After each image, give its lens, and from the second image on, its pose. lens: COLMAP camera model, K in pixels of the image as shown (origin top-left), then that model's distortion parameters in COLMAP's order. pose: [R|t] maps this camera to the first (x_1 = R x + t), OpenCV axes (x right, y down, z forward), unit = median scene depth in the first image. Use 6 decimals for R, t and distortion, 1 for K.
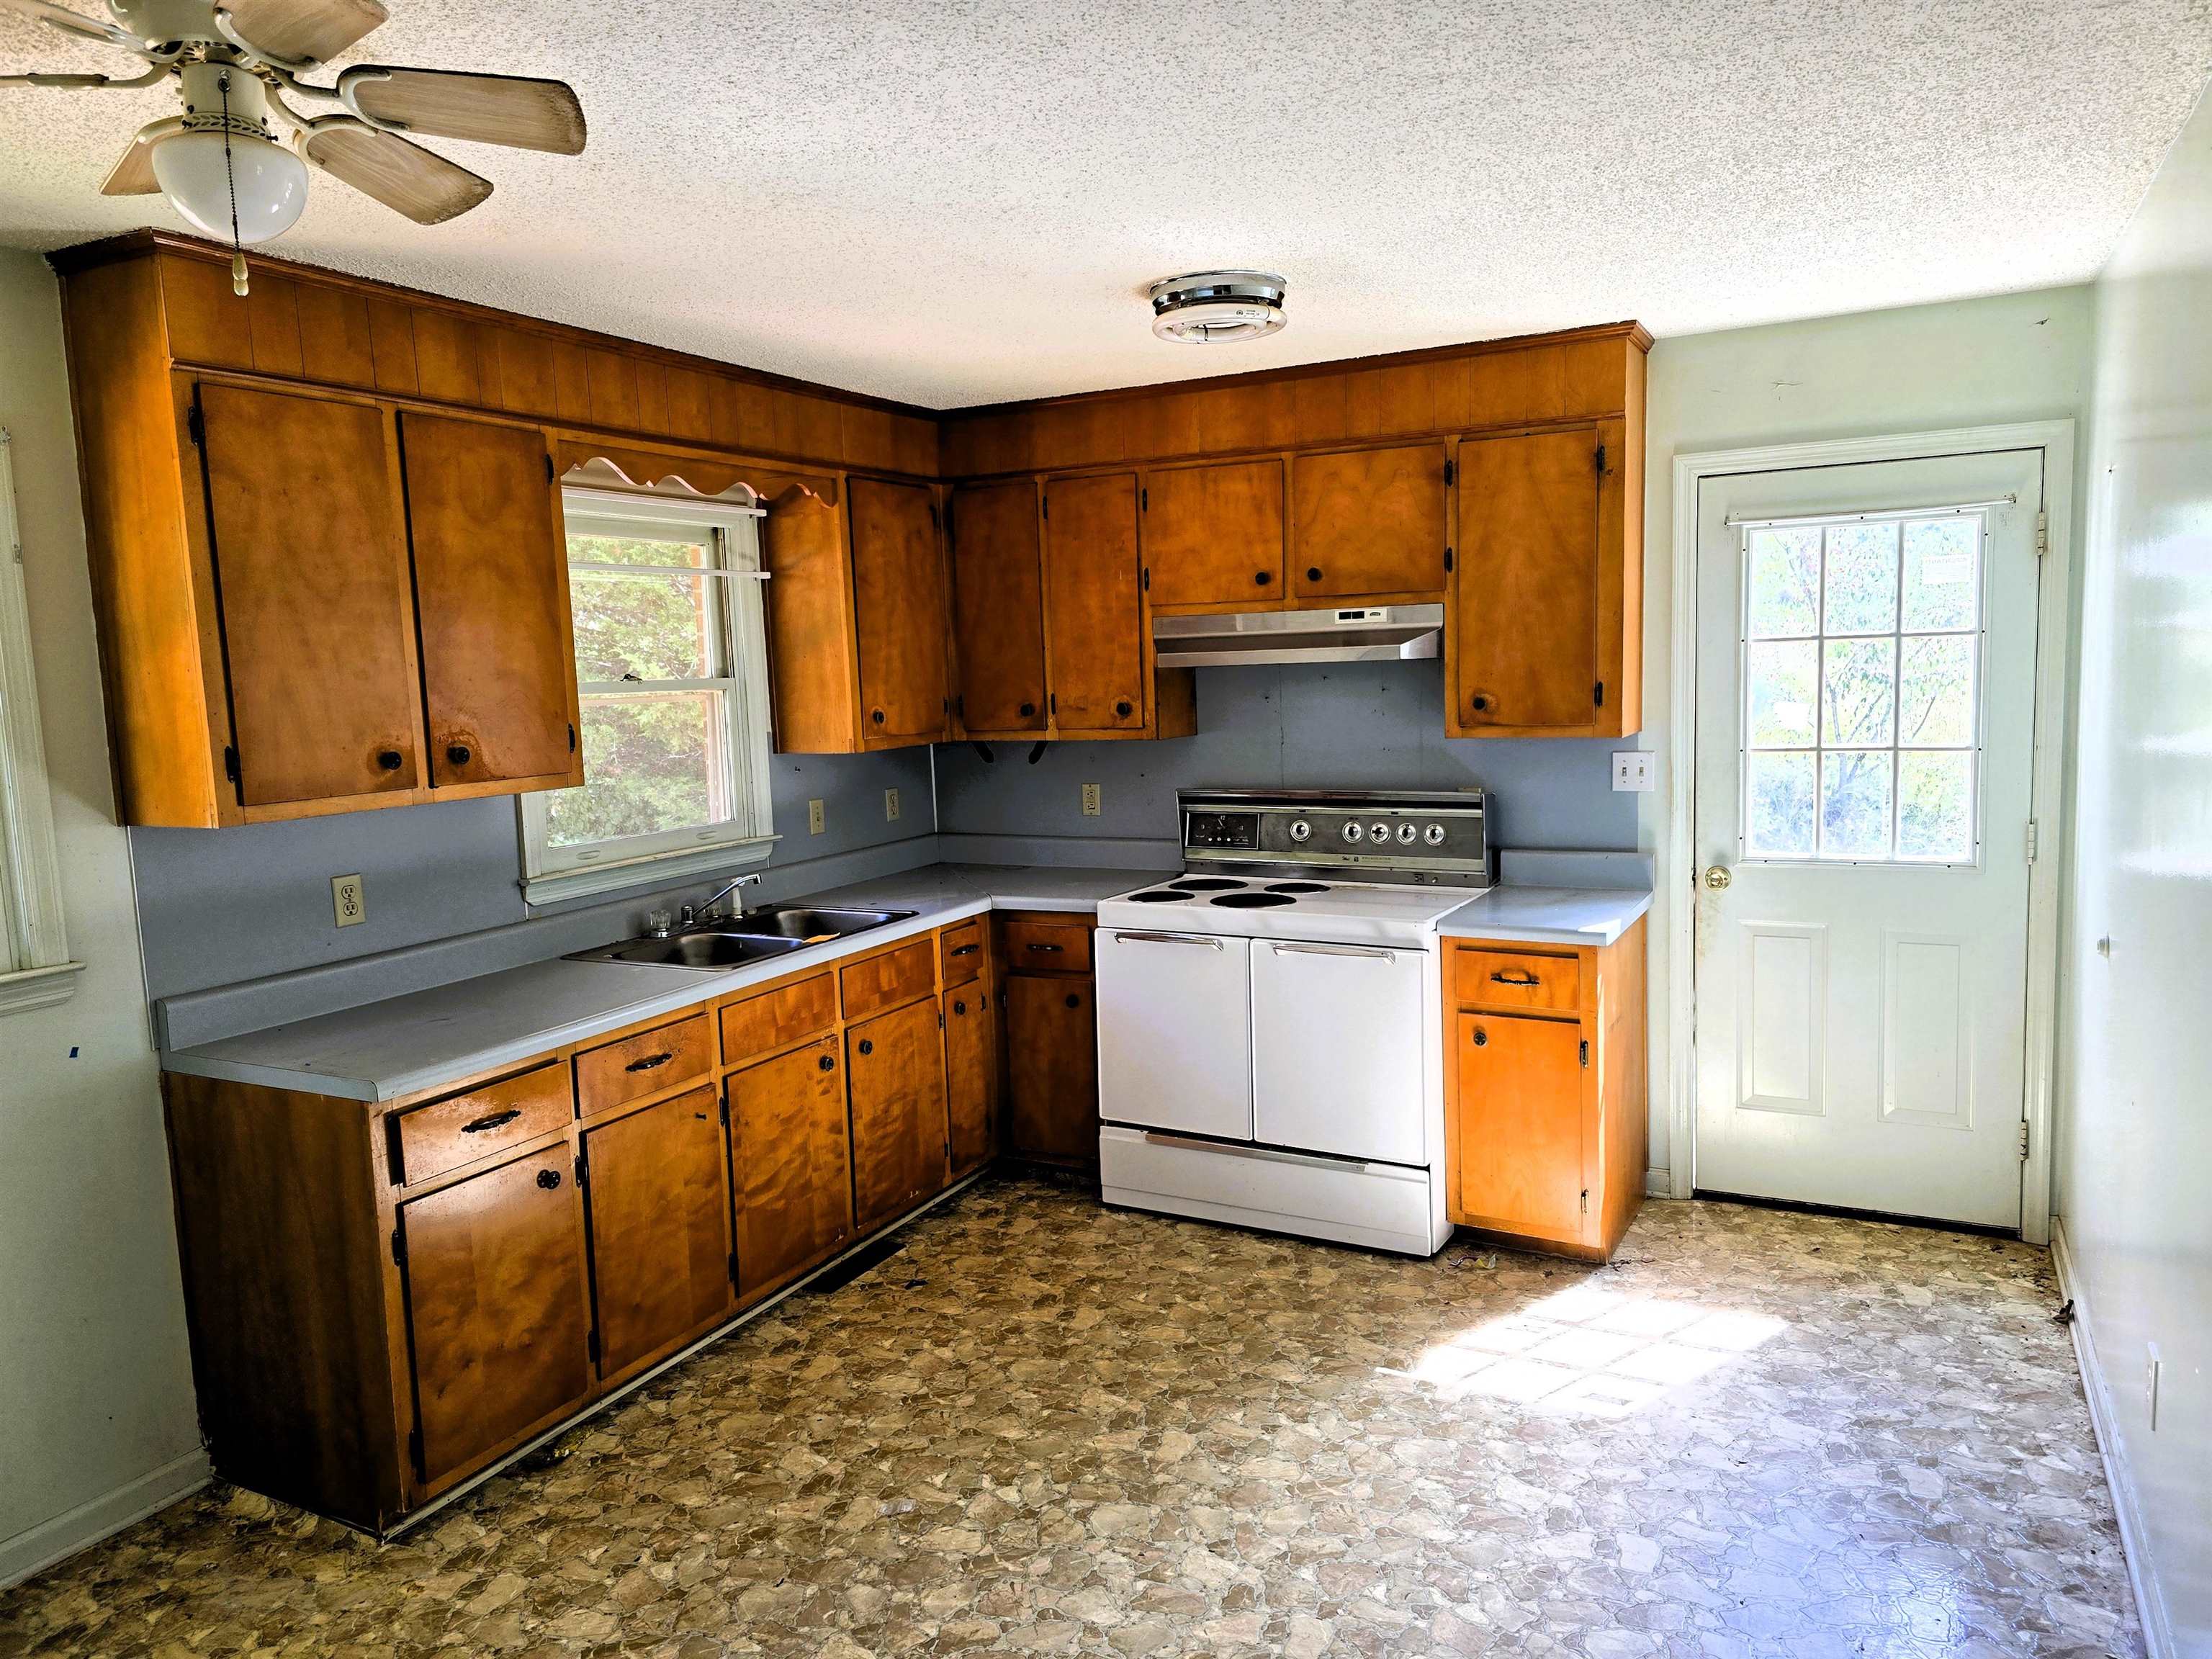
lens RADIAL K [[1490.0, 0, 1106.0], [0, 1490.0, 829.5], [0, 0, 1]] dist [0.069001, -0.069392]
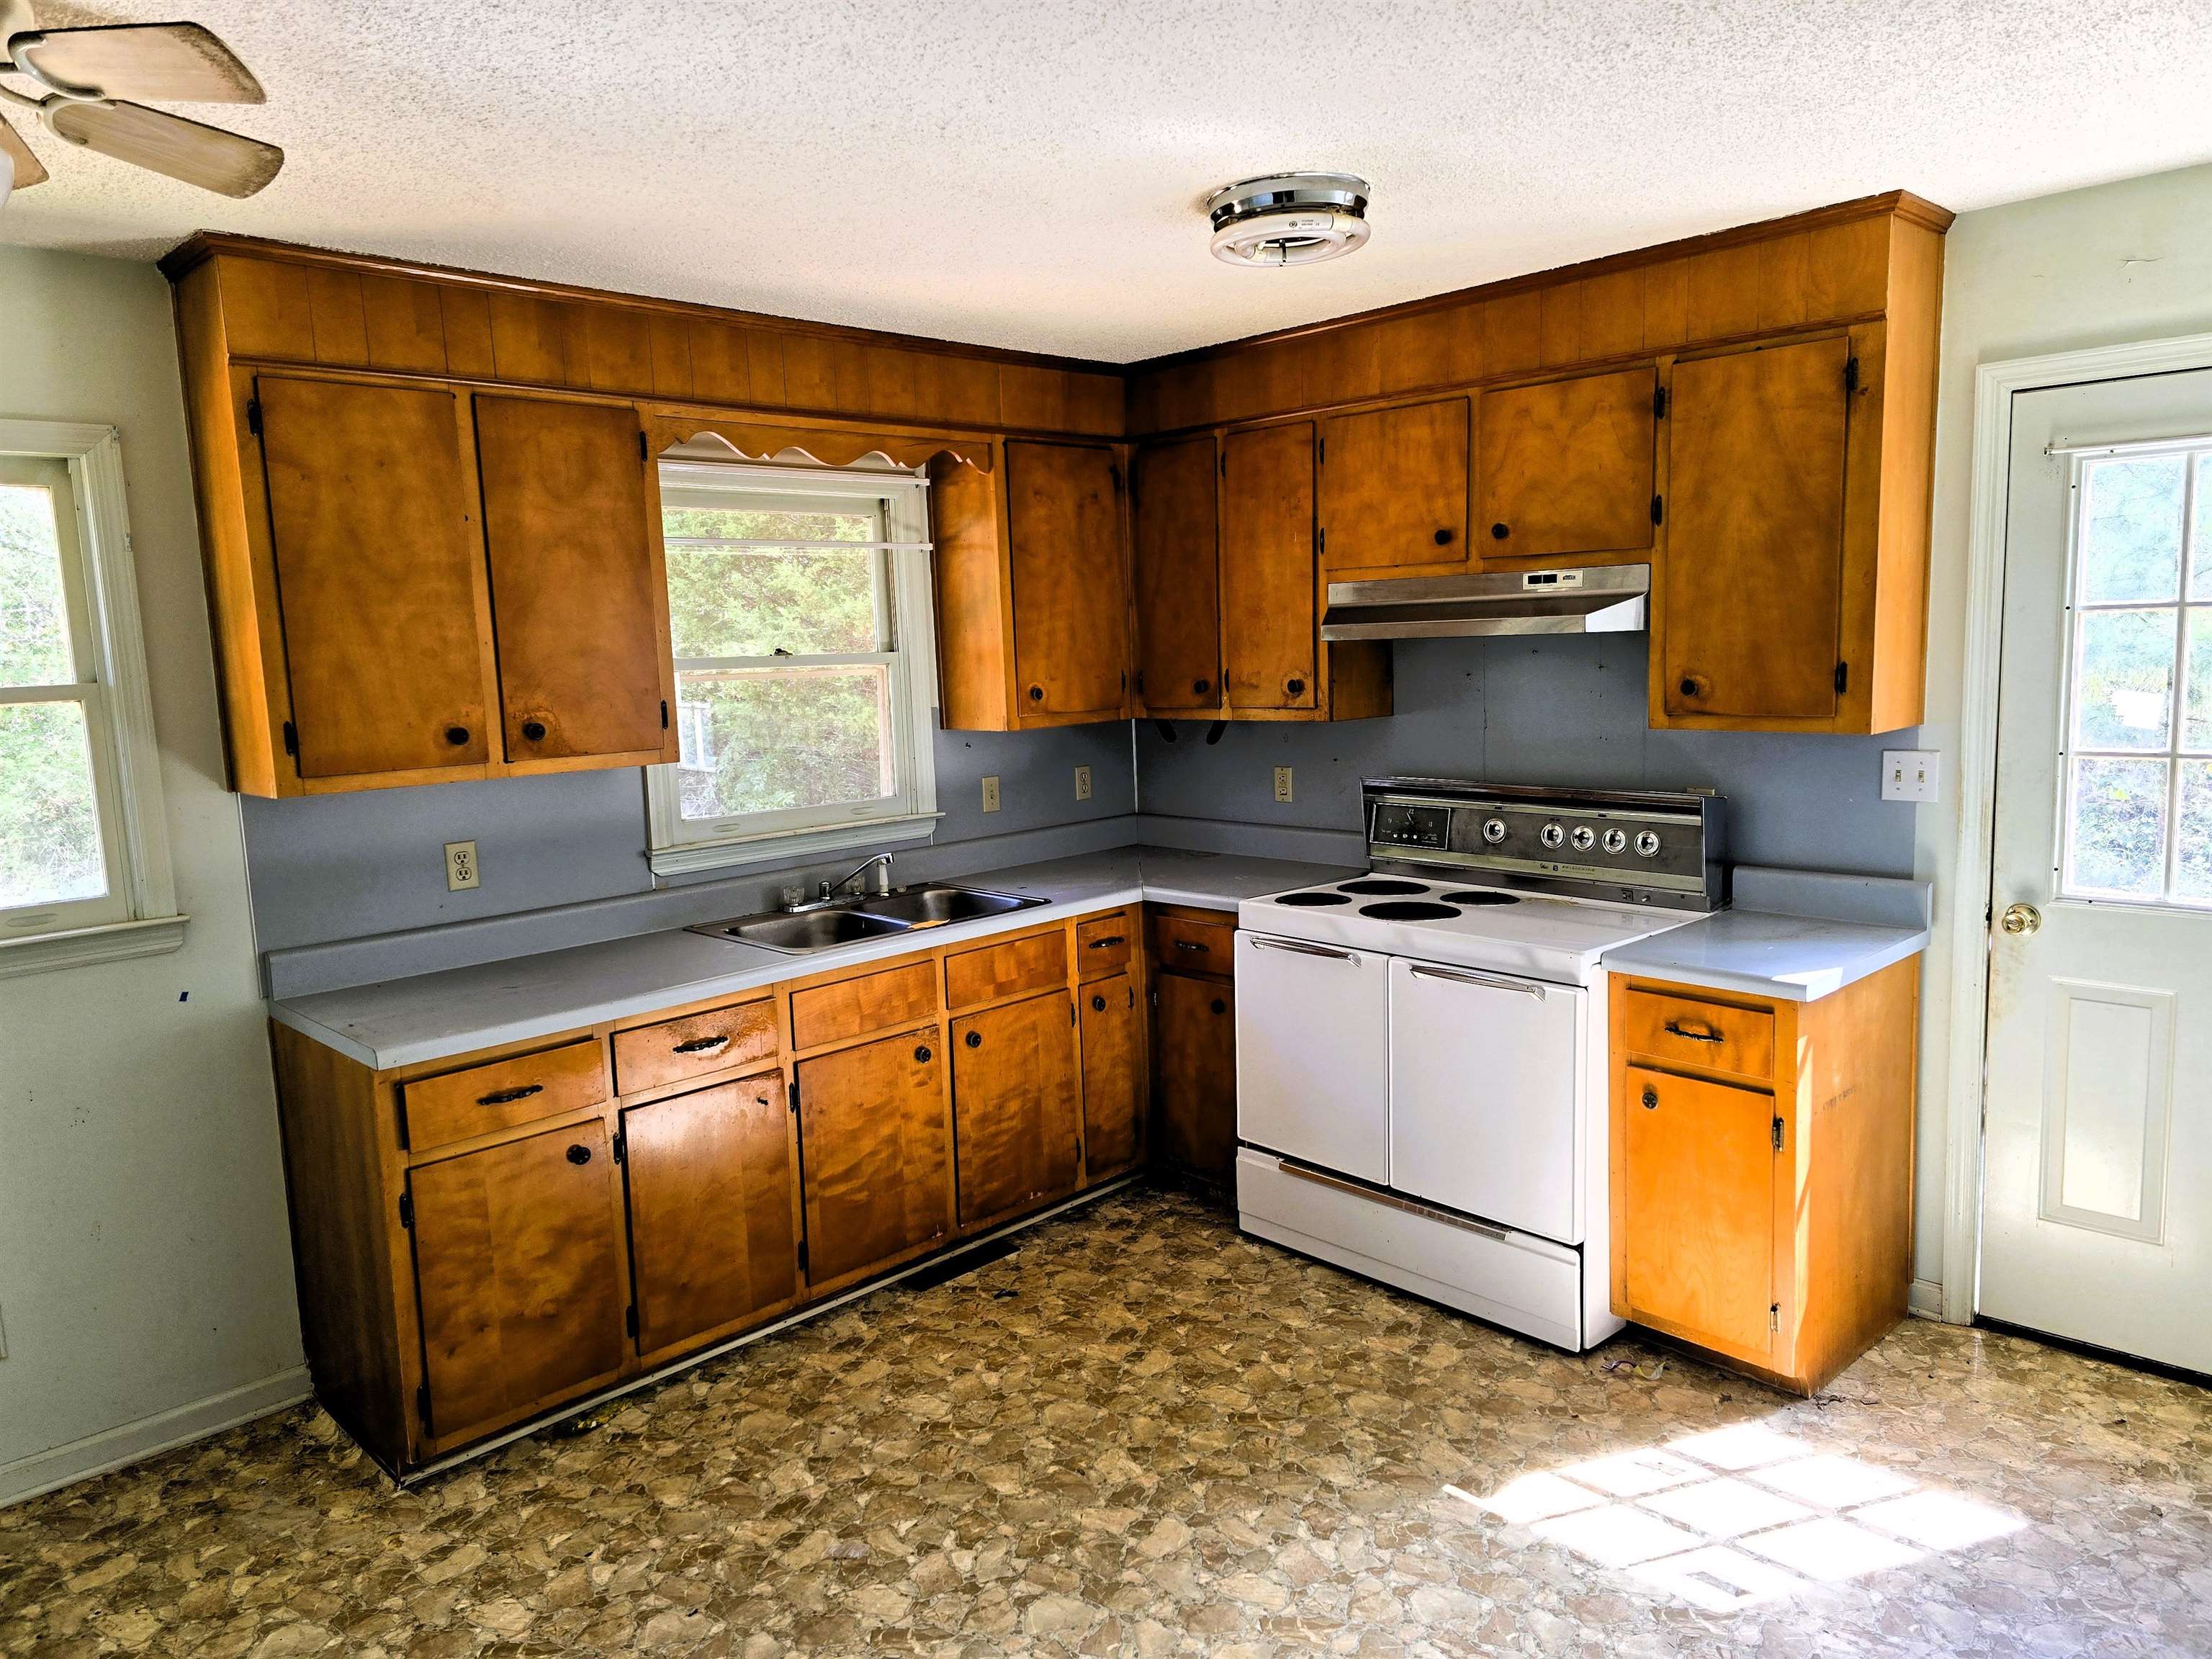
lens RADIAL K [[1467.3, 0, 1082.0], [0, 1467.3, 826.9], [0, 0, 1]] dist [0.077597, -0.072854]
pose [[0.947220, 0.042240, -0.317788, 0.206400], [-0.033627, 0.998904, 0.032545, -0.024813], [0.318815, -0.020141, 0.947603, 0.136891]]
